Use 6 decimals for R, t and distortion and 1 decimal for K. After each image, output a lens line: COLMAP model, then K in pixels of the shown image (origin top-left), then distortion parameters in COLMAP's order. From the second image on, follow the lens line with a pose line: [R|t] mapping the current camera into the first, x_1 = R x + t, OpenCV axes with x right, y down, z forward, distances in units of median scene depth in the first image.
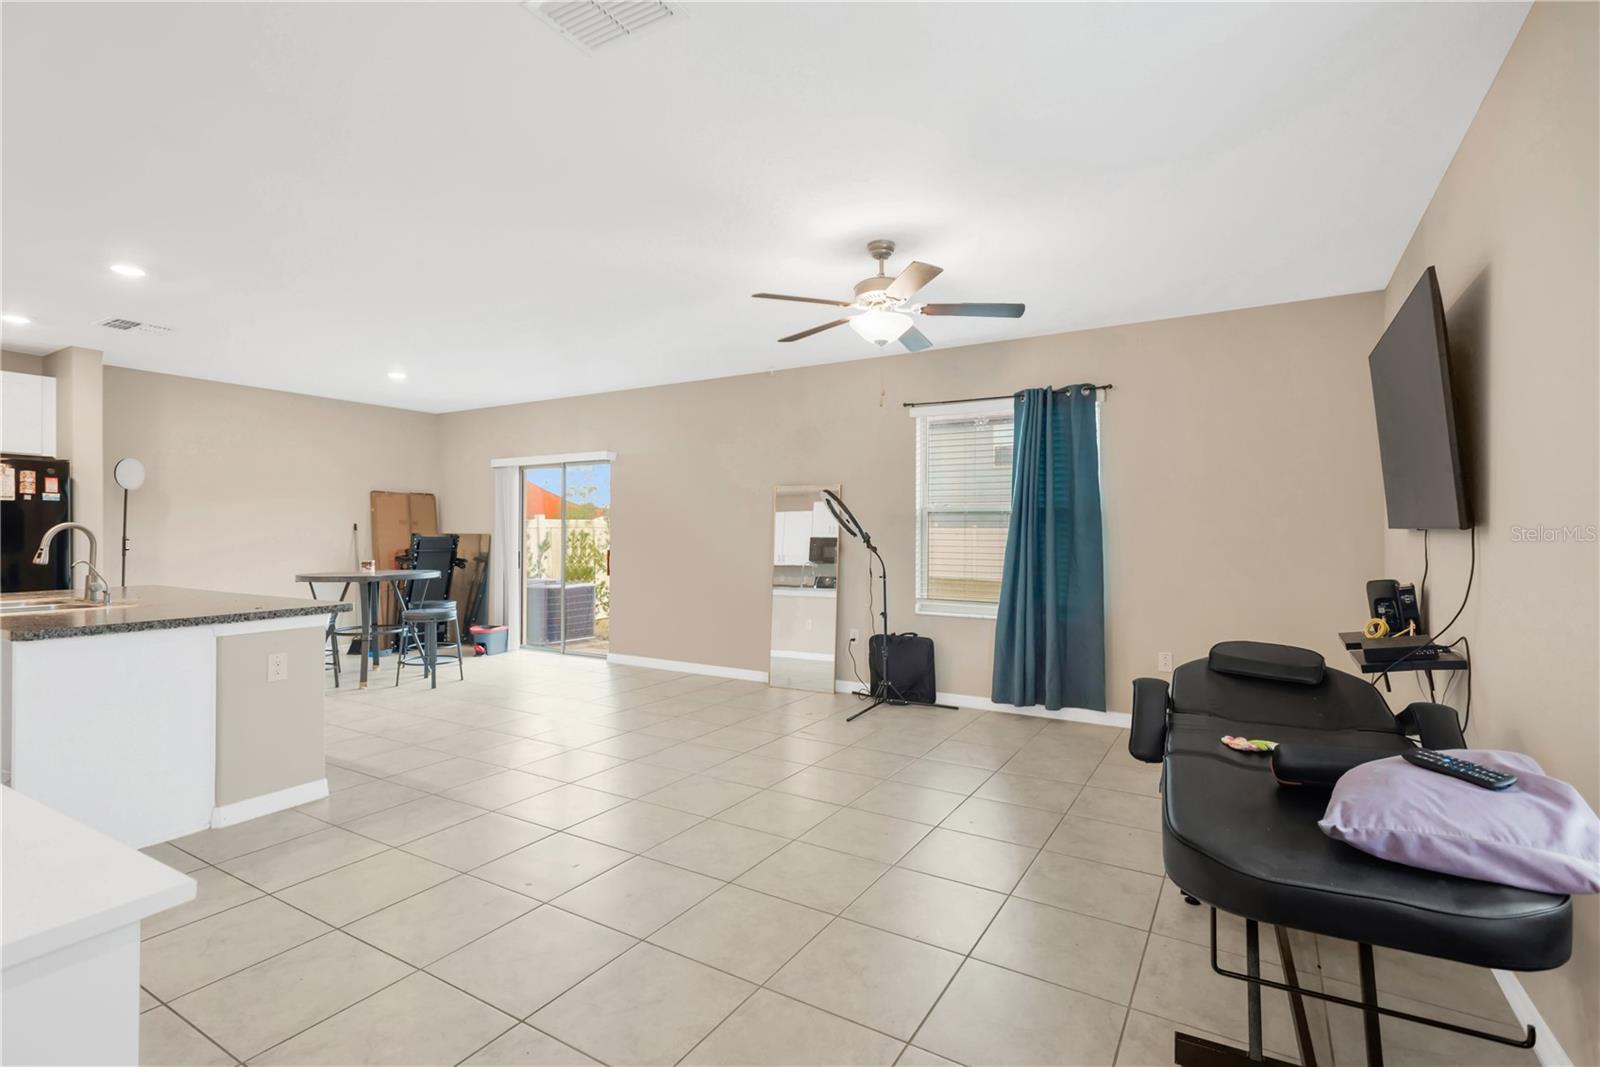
lens RADIAL K [[743.6, 0, 794.5], [0, 743.6, 532.5], [0, 0, 1]] dist [0.010501, -0.000619]
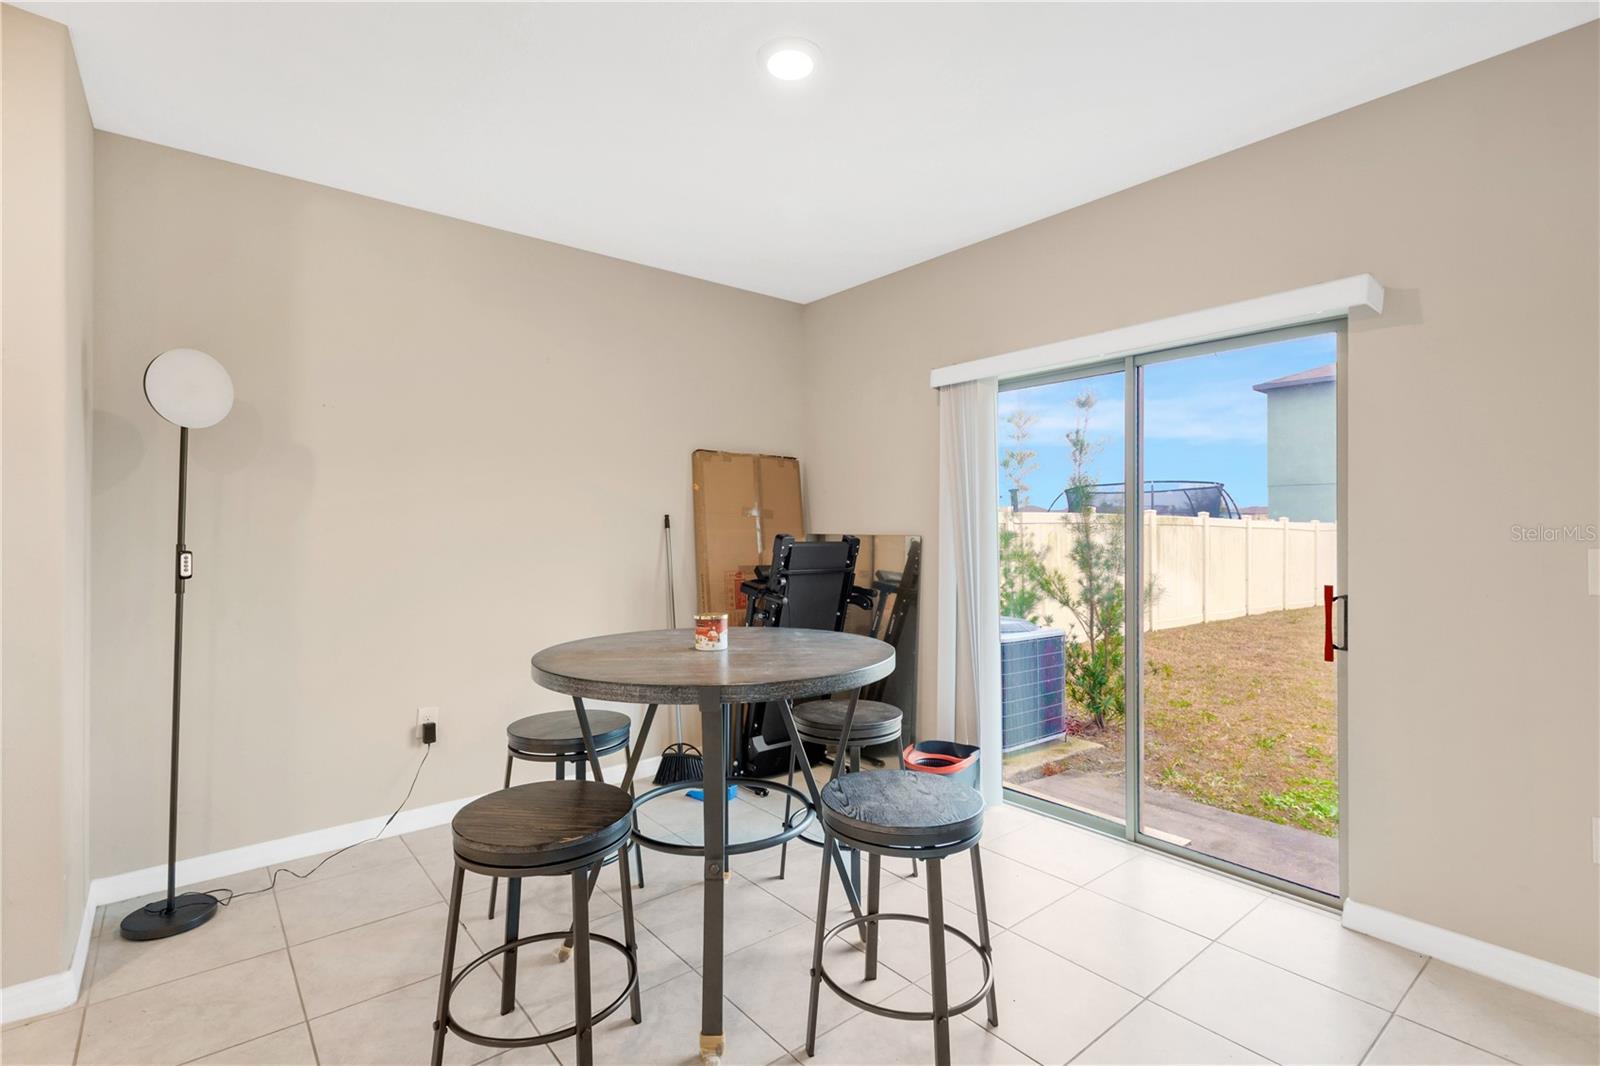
lens RADIAL K [[743.6, 0, 801.8], [0, 743.6, 528.5], [0, 0, 1]] dist [0.010501, -0.000619]
pose [[0.946933, -0.001854, -0.321427, -0.374694], [0.001388, 0.999998, -0.001681, -0.001772], [0.321429, 0.001146, 0.946933, 0.610216]]
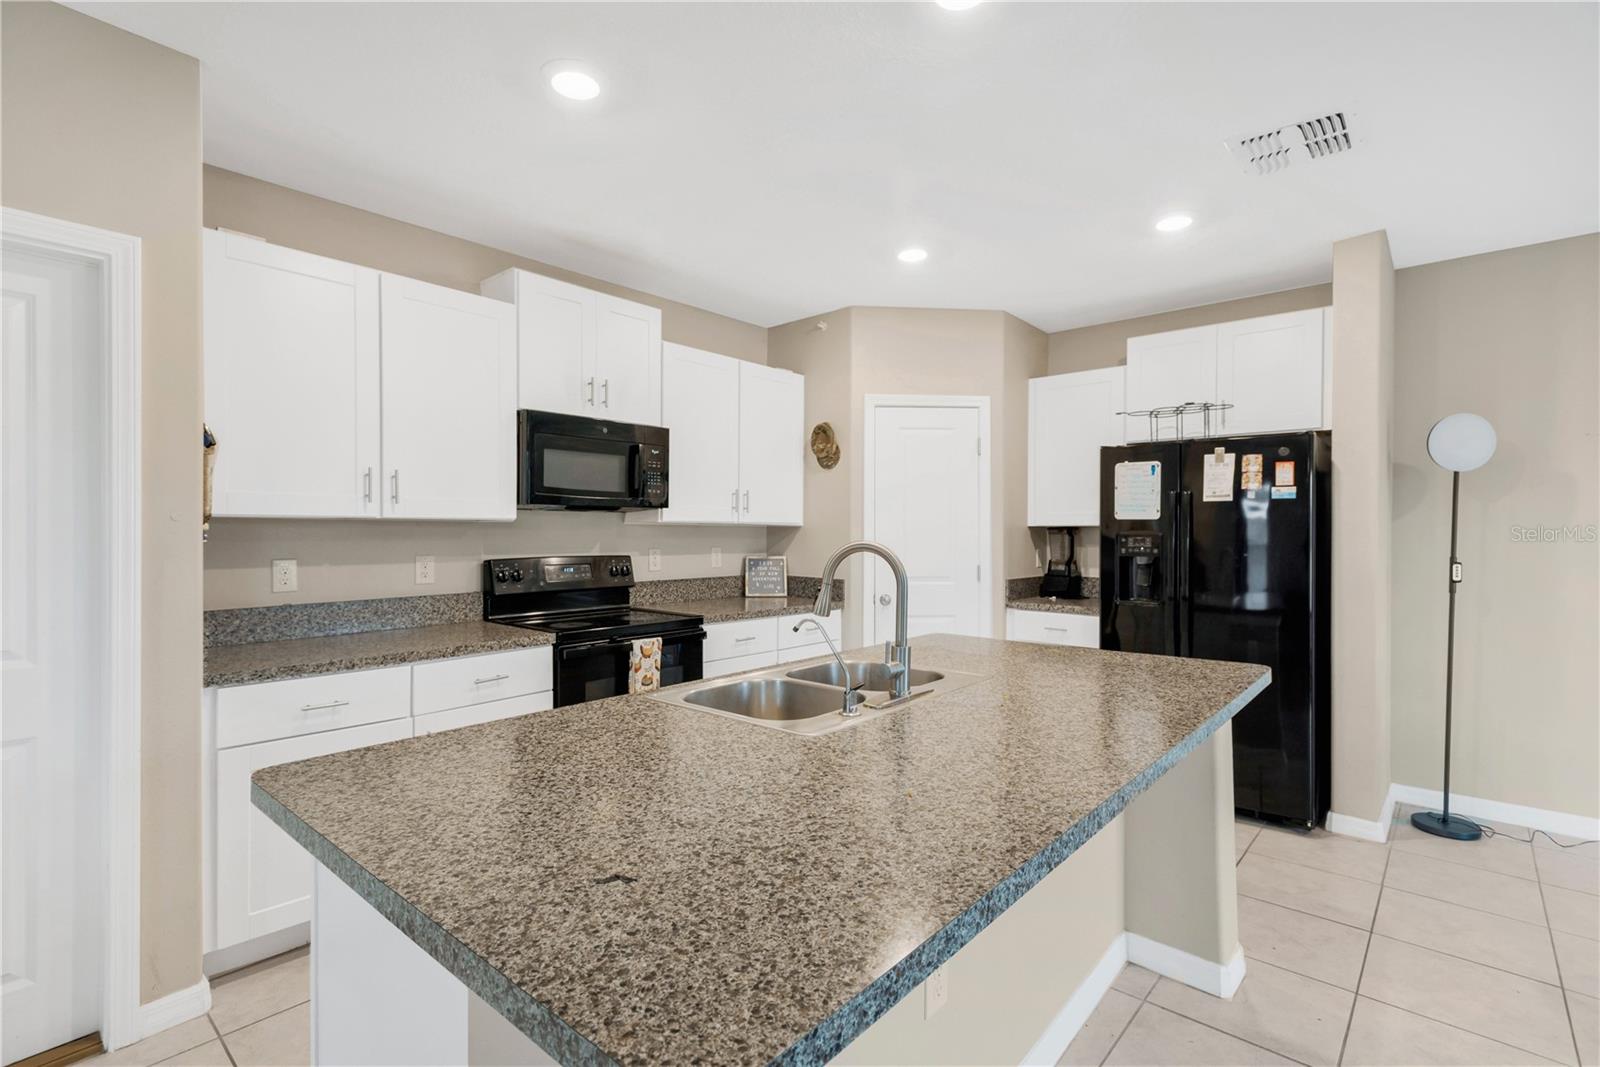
lens RADIAL K [[743.6, 0, 799.1], [0, 743.6, 533.1], [0, 0, 1]] dist [0.010501, -0.000619]
pose [[-0.173779, 0.001570, -0.984783, -0.222891], [-0.006325, 0.999976, 0.002711, -0.009224], [0.984764, 0.006700, -0.173765, 0.522604]]
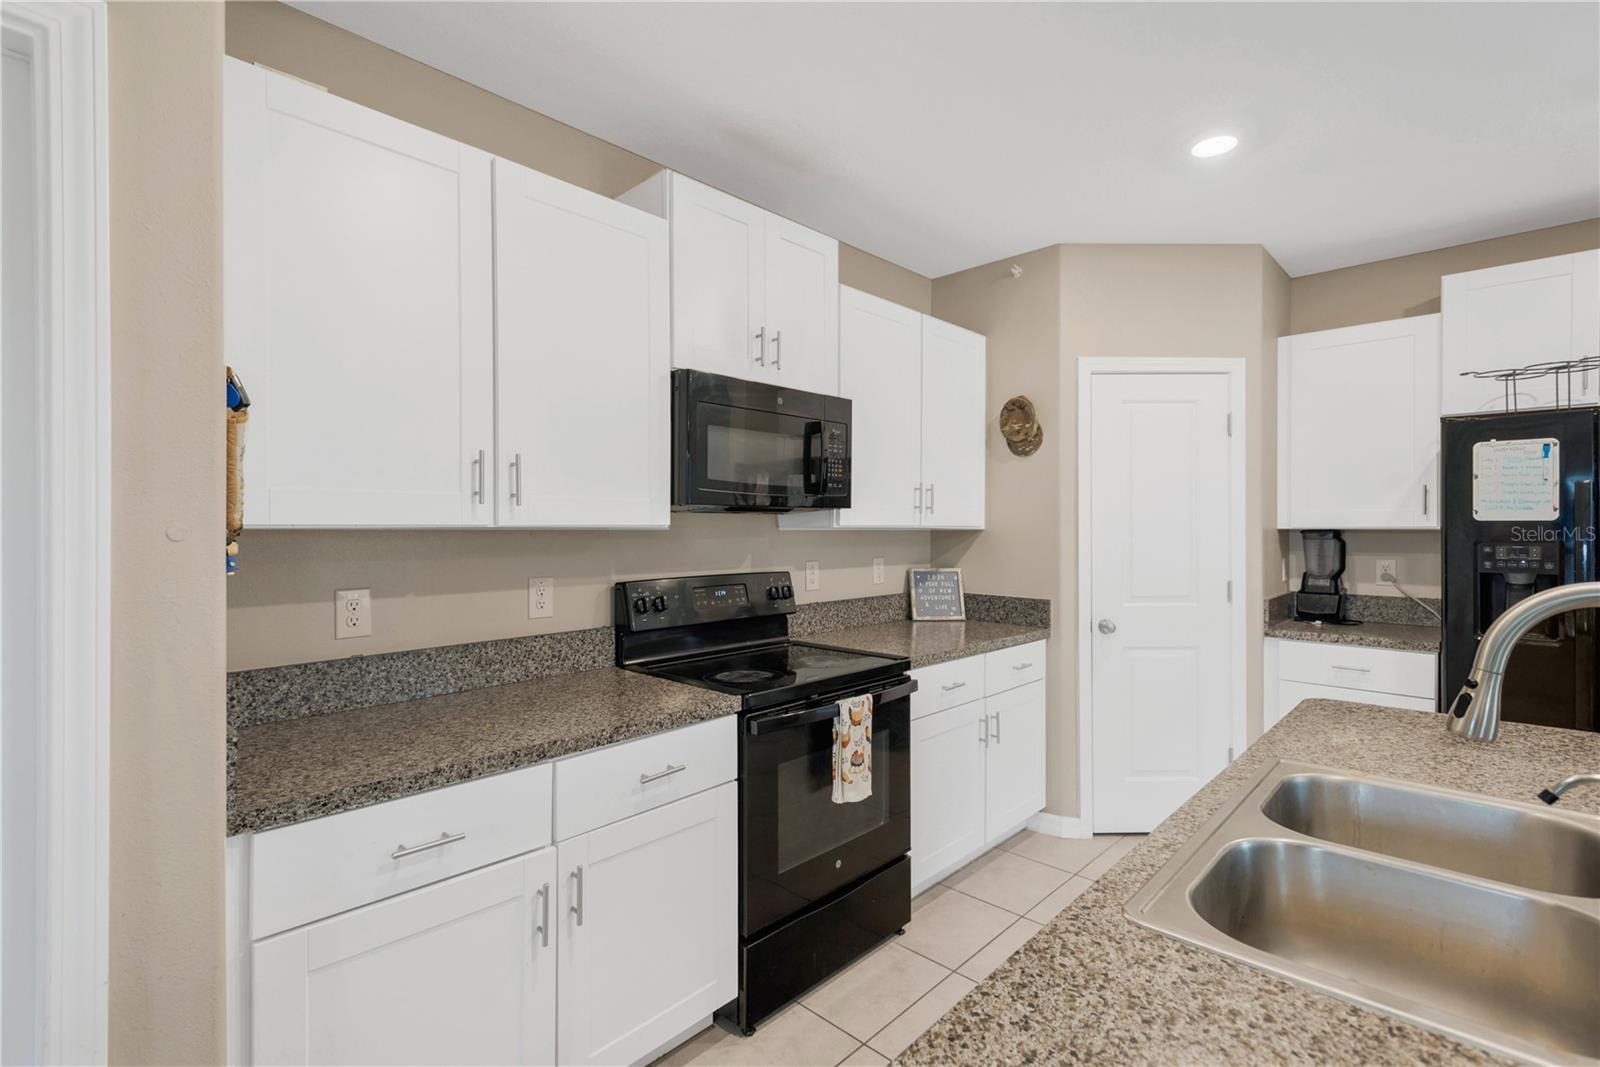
lens RADIAL K [[743.6, 0, 797.1], [0, 743.6, 527.4], [0, 0, 1]] dist [0.010501, -0.000619]
pose [[-0.215638, -0.001001, -0.976473, -0.337277], [-0.002373, 0.999997, -0.000501, -0.014518], [0.976471, 0.002209, -0.215639, 0.399798]]
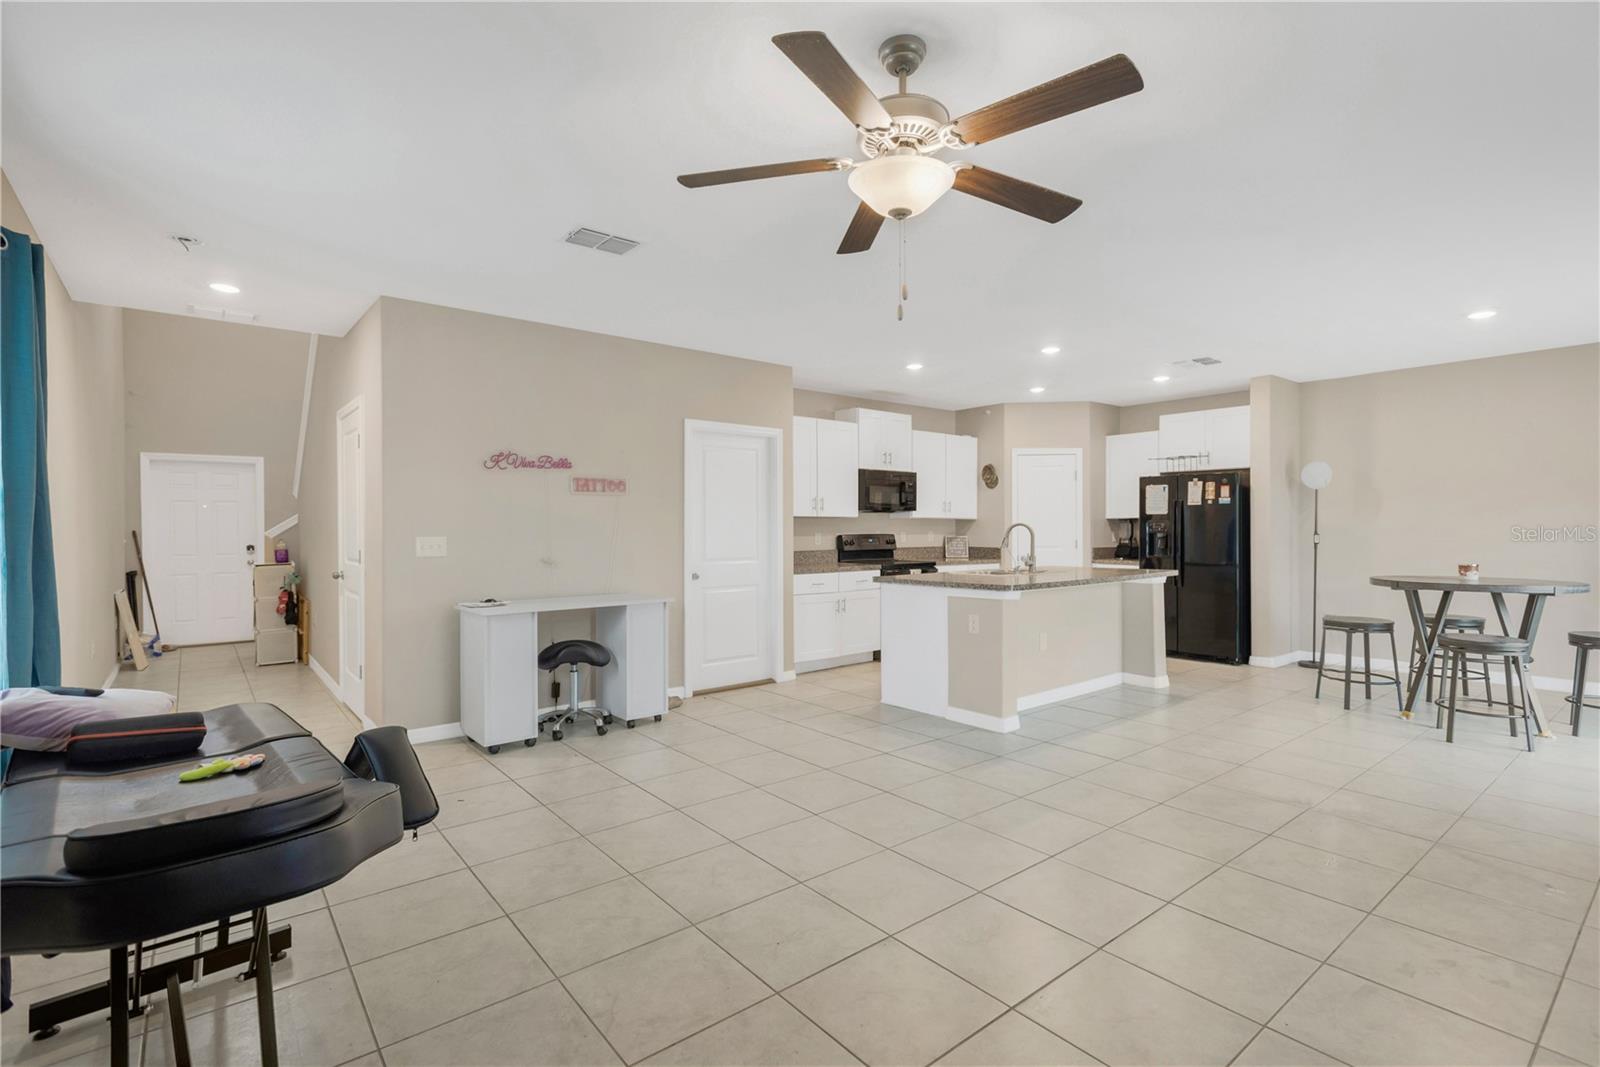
lens RADIAL K [[743.6, 0, 806.0], [0, 743.6, 534.2], [0, 0, 1]] dist [0.010501, -0.000619]
pose [[-0.328442, 0.009094, -0.944481, 0.345109], [0.000892, 0.999956, 0.009318, -0.001207], [0.944524, 0.002217, -0.328435, 0.545451]]
